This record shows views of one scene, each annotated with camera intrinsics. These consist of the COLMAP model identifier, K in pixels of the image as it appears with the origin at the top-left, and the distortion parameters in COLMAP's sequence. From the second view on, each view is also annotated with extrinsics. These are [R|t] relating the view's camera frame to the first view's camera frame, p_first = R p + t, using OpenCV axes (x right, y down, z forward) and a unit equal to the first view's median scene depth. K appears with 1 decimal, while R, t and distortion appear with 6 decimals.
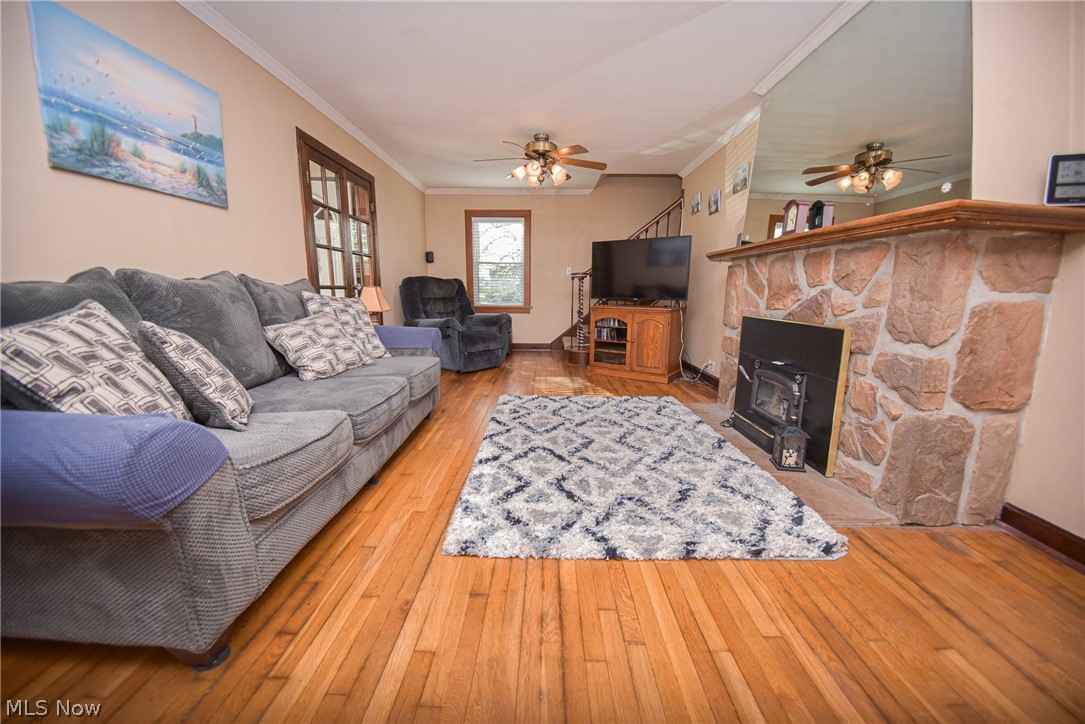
lens RADIAL K [[413.6, 0, 547.1], [0, 413.6, 369.3], [0, 0, 1]] dist [-0.024438, -0.001180]
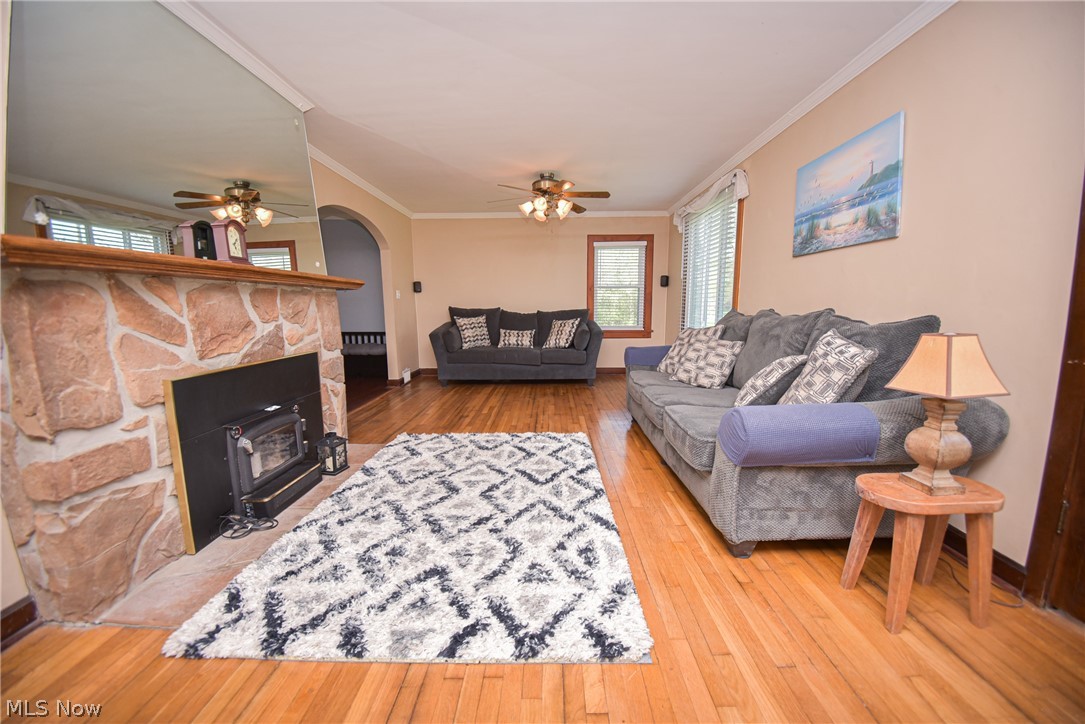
lens RADIAL K [[413.6, 0, 549.0], [0, 413.6, 362.9], [0, 0, 1]] dist [-0.024438, -0.001180]
pose [[-0.999967, -0.002820, 0.007638, -0.045547], [-0.000170, 0.945141, 0.326662, -0.442246], [-0.008140, 0.326650, -0.945110, 2.004529]]
